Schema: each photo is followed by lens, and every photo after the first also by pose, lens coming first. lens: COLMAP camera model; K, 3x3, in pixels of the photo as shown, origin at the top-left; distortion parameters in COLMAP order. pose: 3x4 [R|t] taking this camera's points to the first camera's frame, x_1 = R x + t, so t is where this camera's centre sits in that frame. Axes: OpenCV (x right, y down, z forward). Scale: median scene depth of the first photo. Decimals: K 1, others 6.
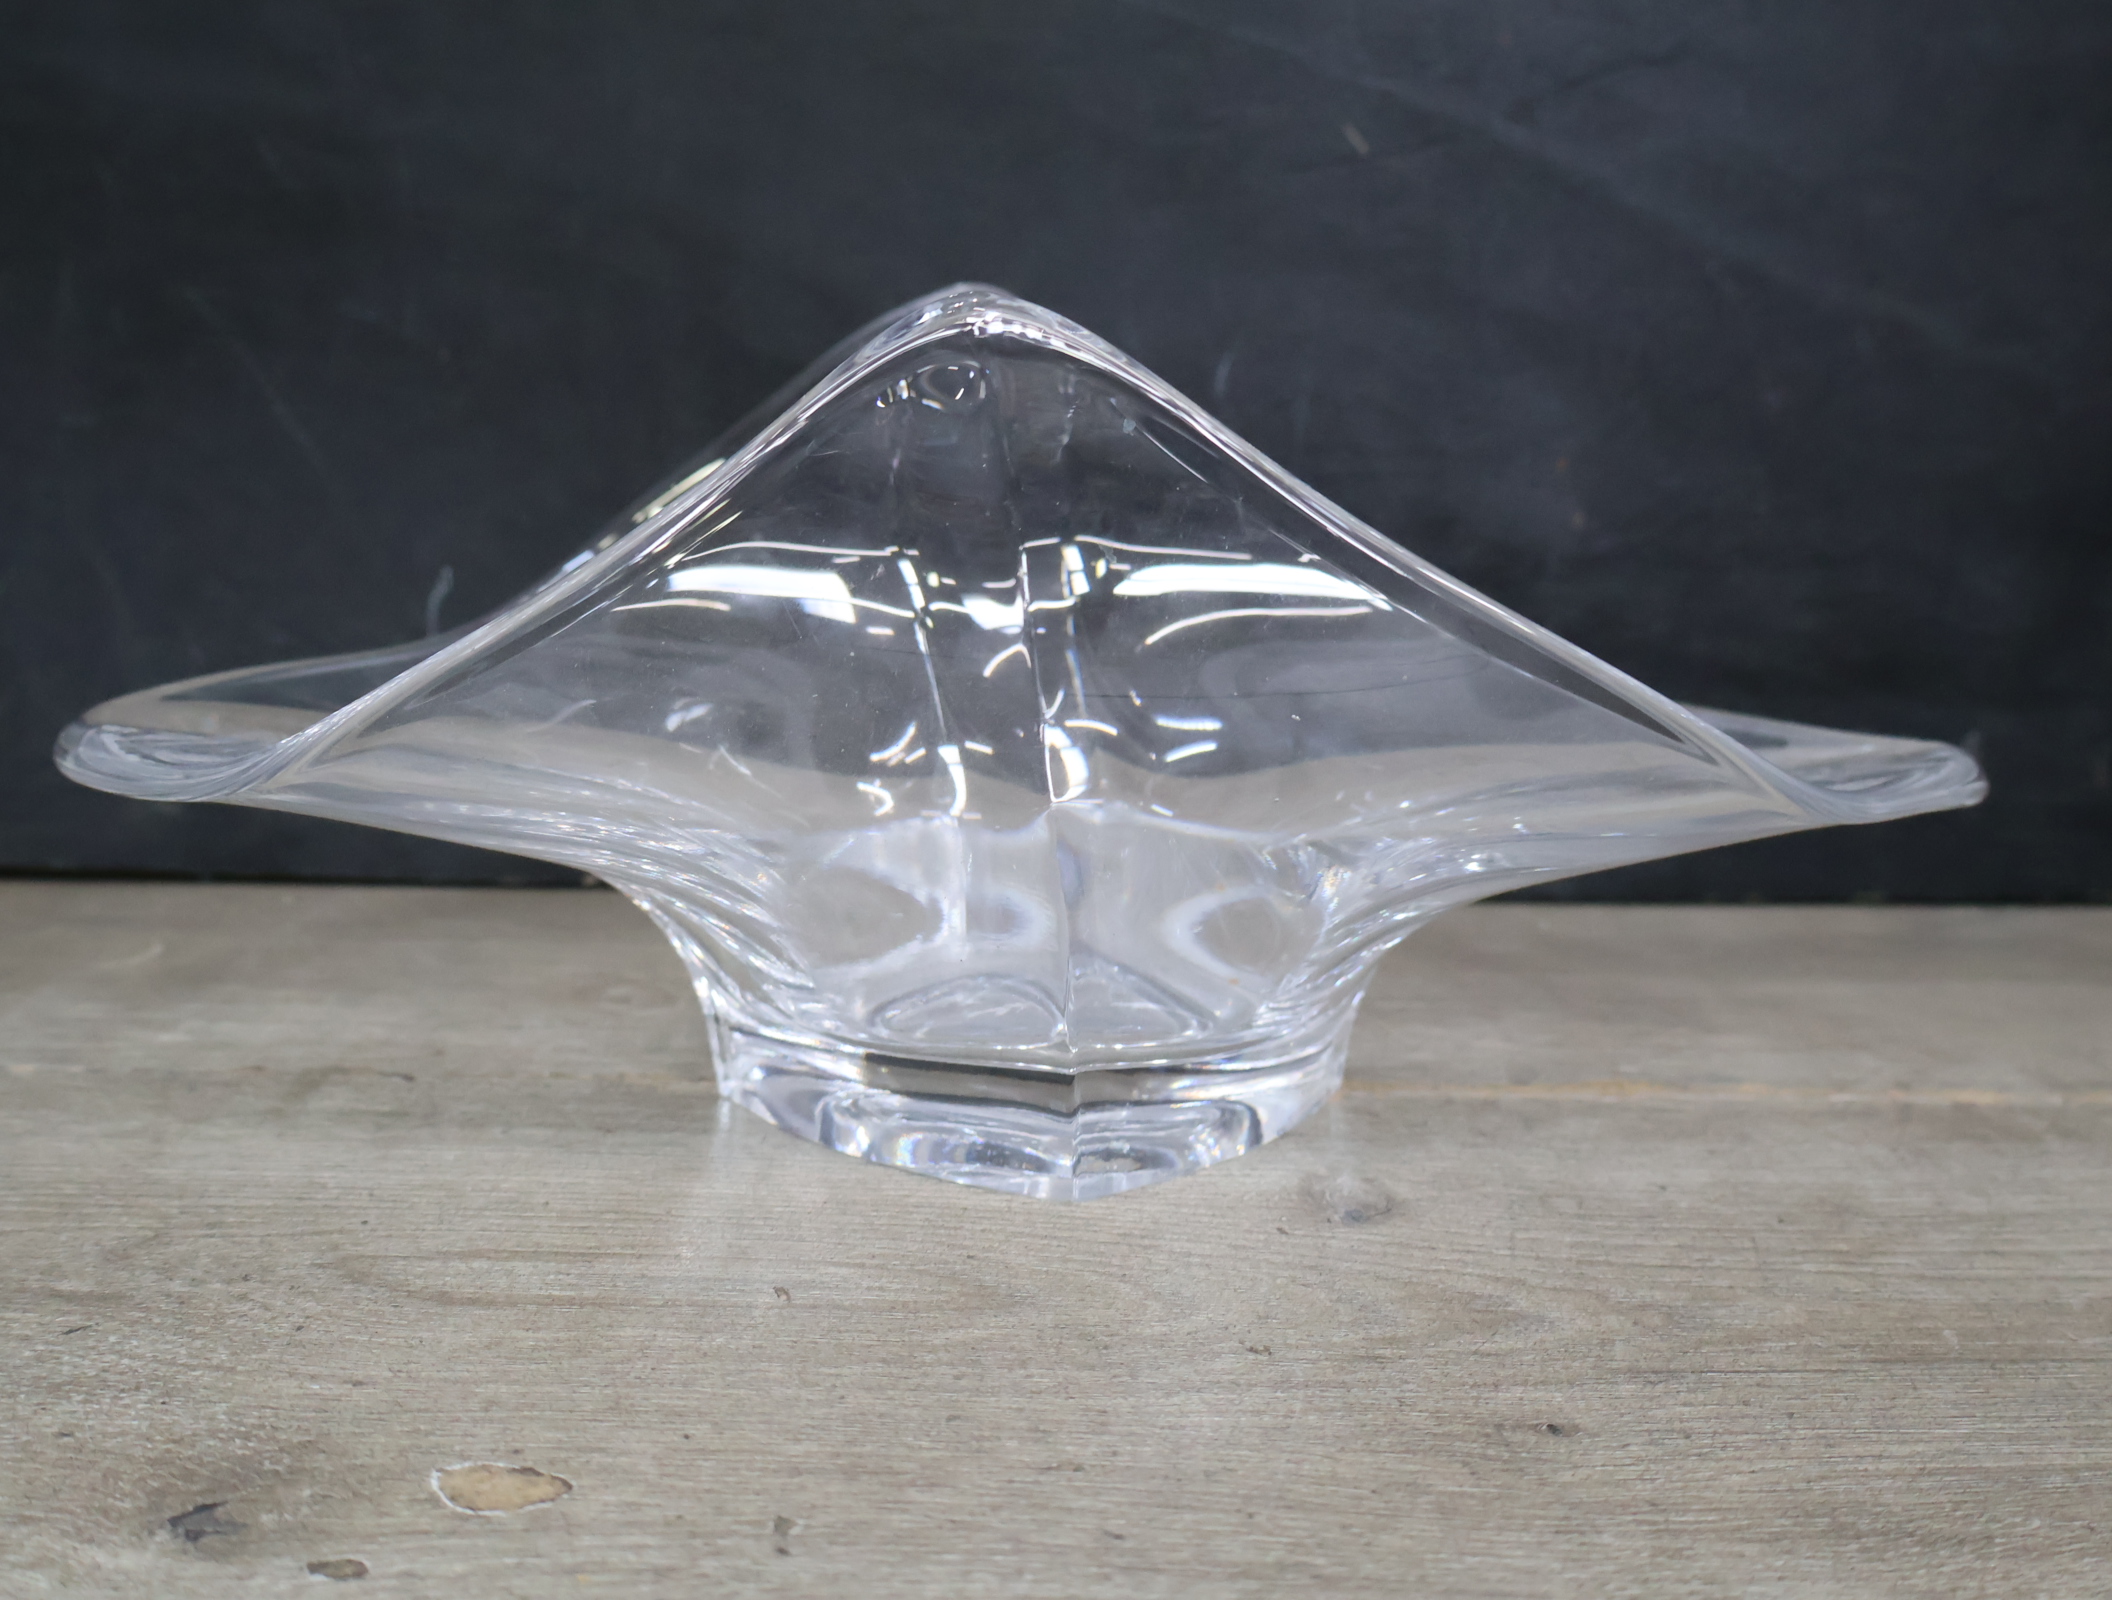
lens RADIAL K [[2290.2, 0, 1051.3], [0, 2290.2, 789.3], [0, 0, 1]] dist [0.007992, 0.000000]
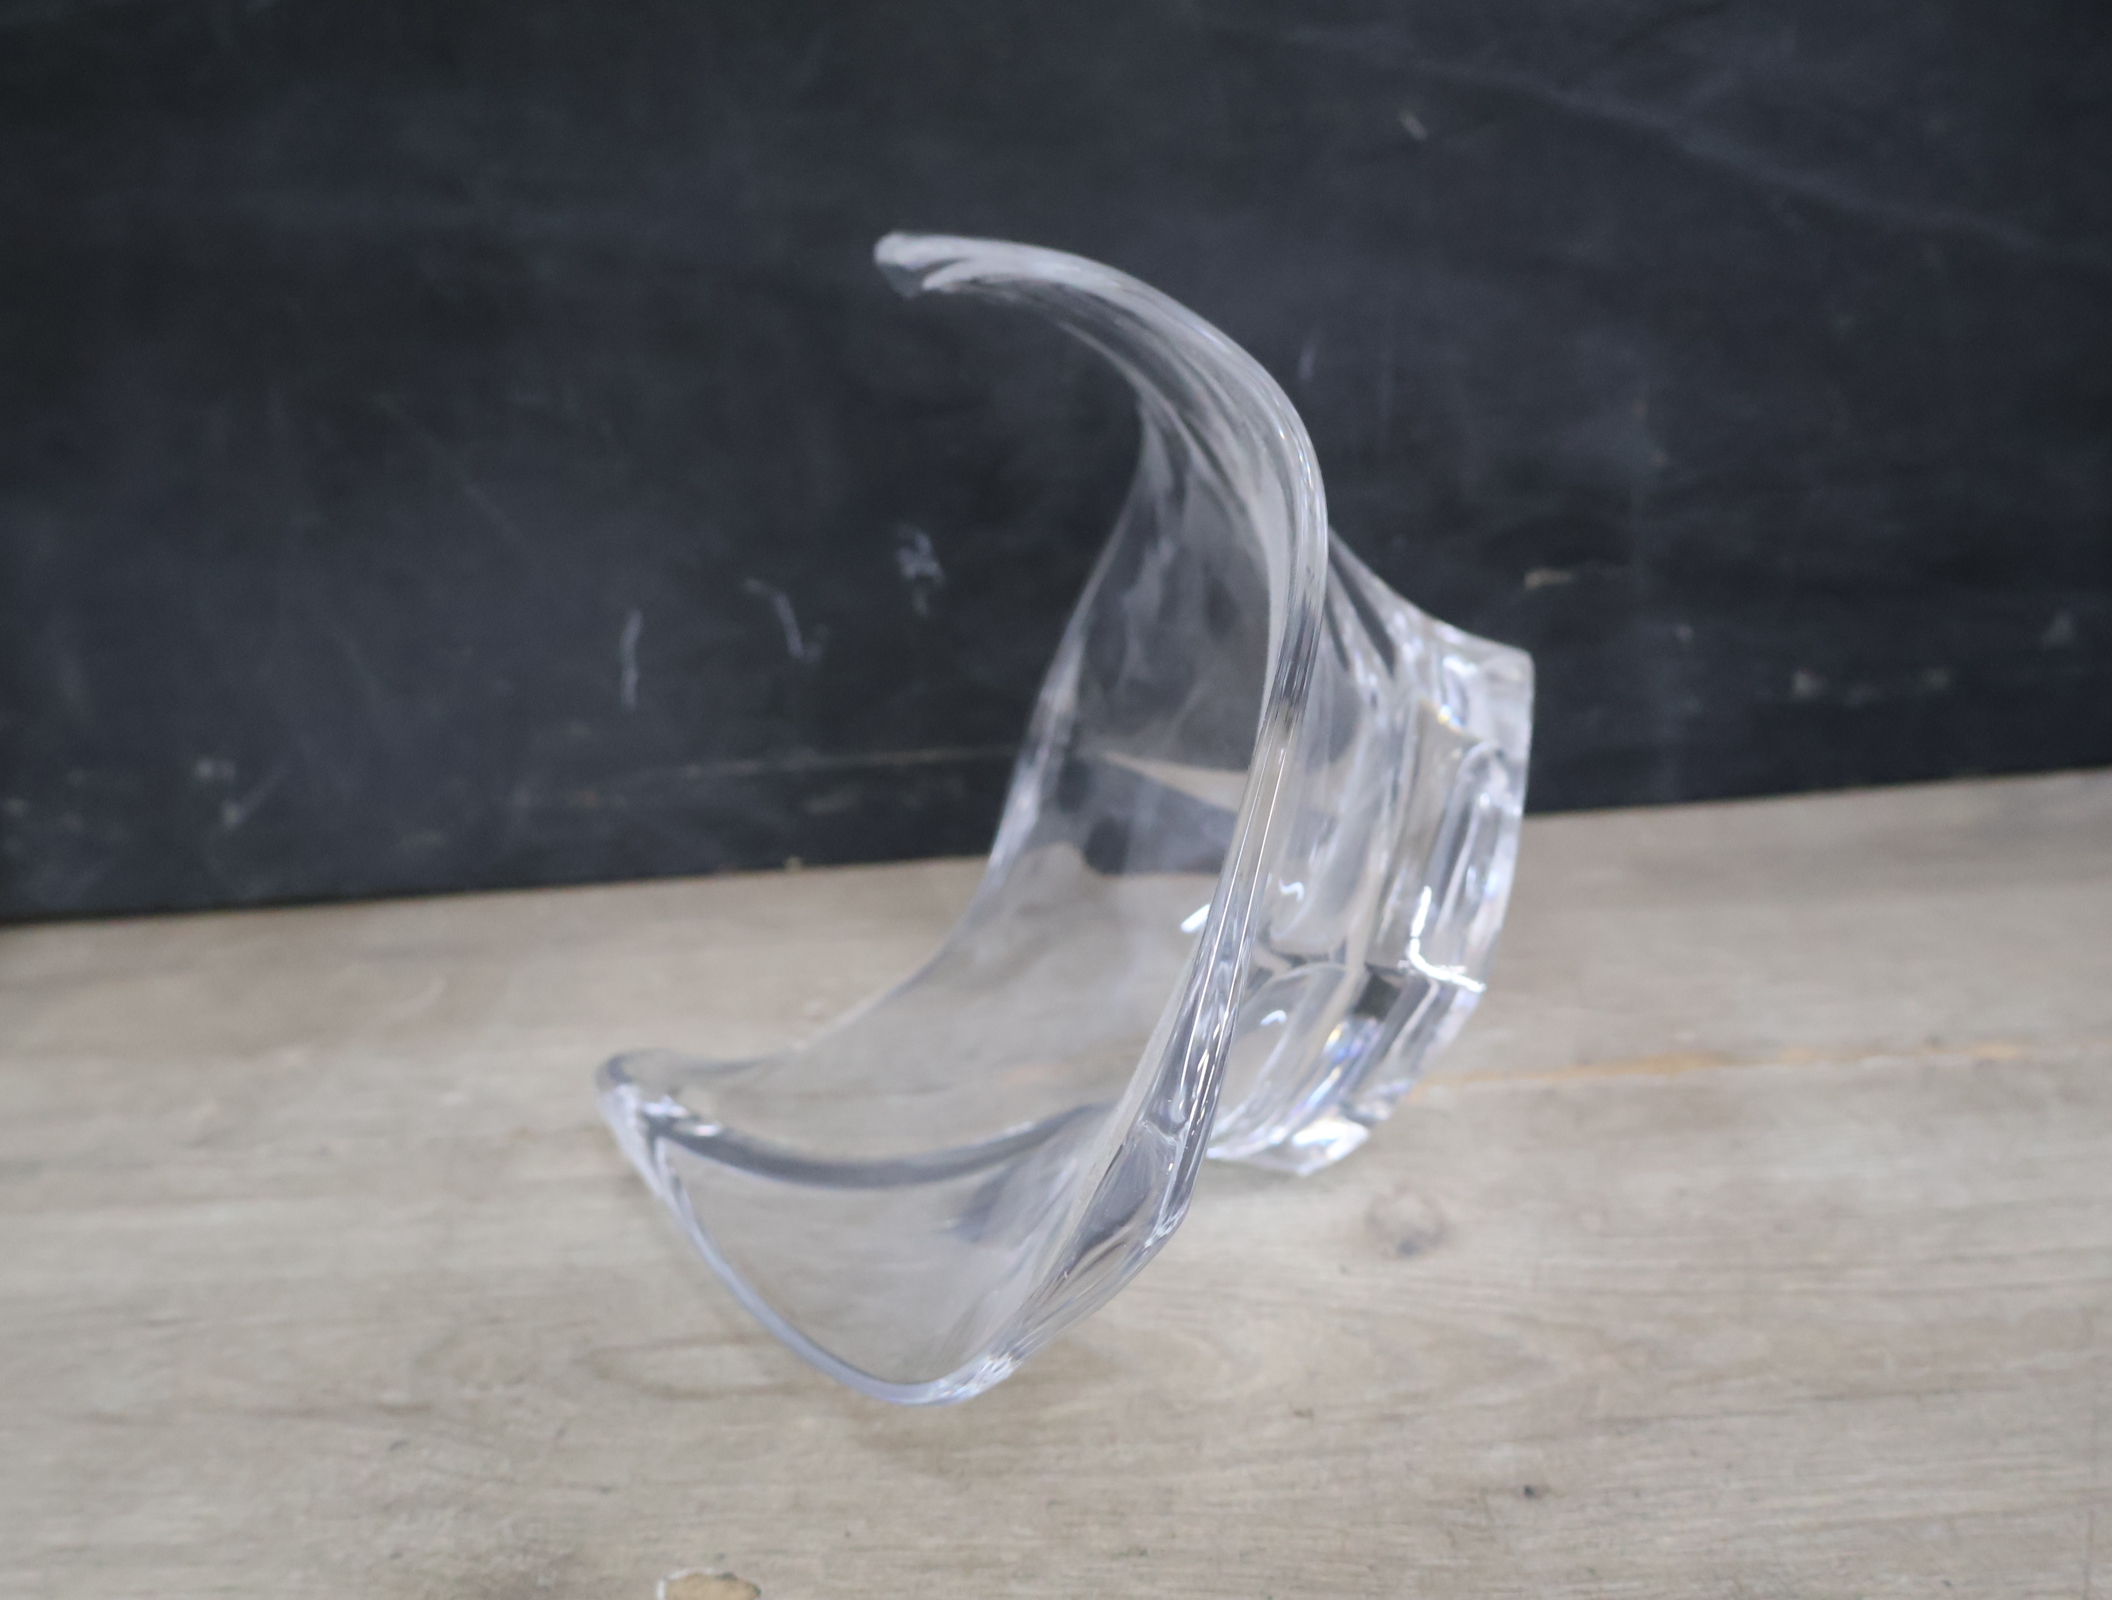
lens RADIAL K [[2290.2, 0, 1045.4], [0, 2290.2, 806.1], [0, 0, 1]] dist [0.007992, 0.000000]
pose [[0.986716, -0.082421, -0.139996, 0.148595], [0.105639, 0.980199, 0.167482, -0.290495], [0.123420, -0.180046, 0.975885, -0.163990]]
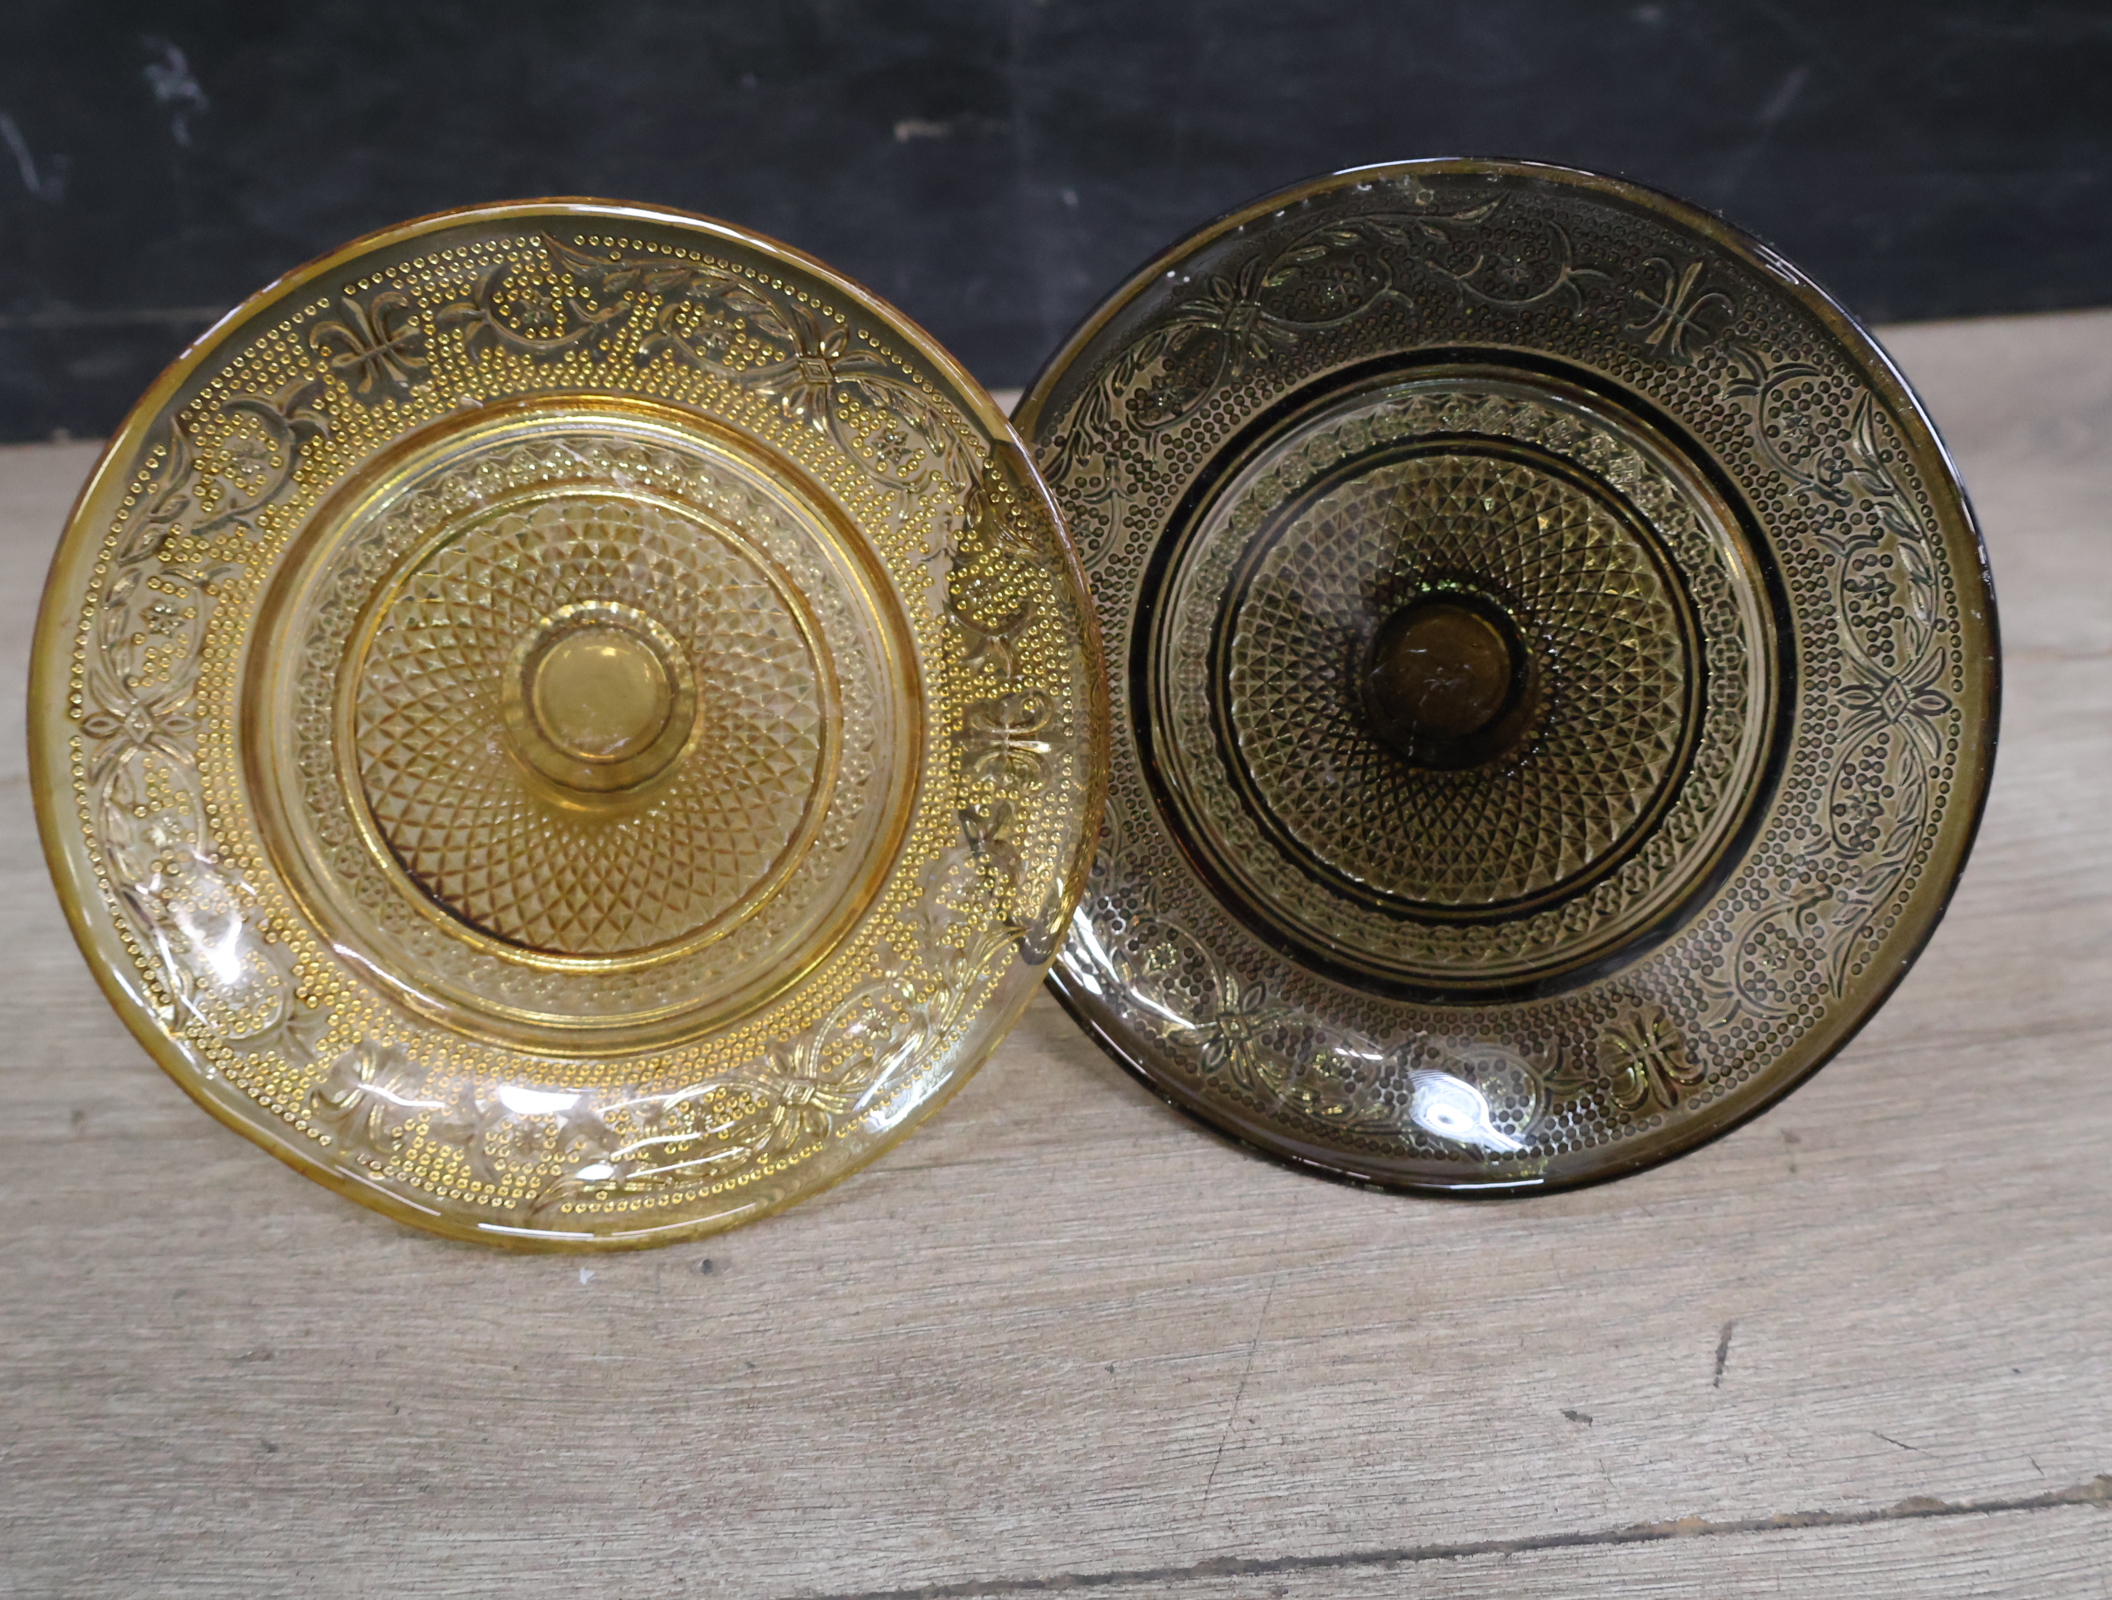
lens RADIAL K [[2290.2, 0, 1044.6], [0, 2290.2, 802.2], [0, 0, 1]] dist [0.007992, 0.000000]
pose [[0.998136, -0.060243, 0.009720, 0.351999], [0.050603, 0.906175, 0.419864, -0.366097], [-0.034102, -0.418589, 0.907535, 0.042112]]
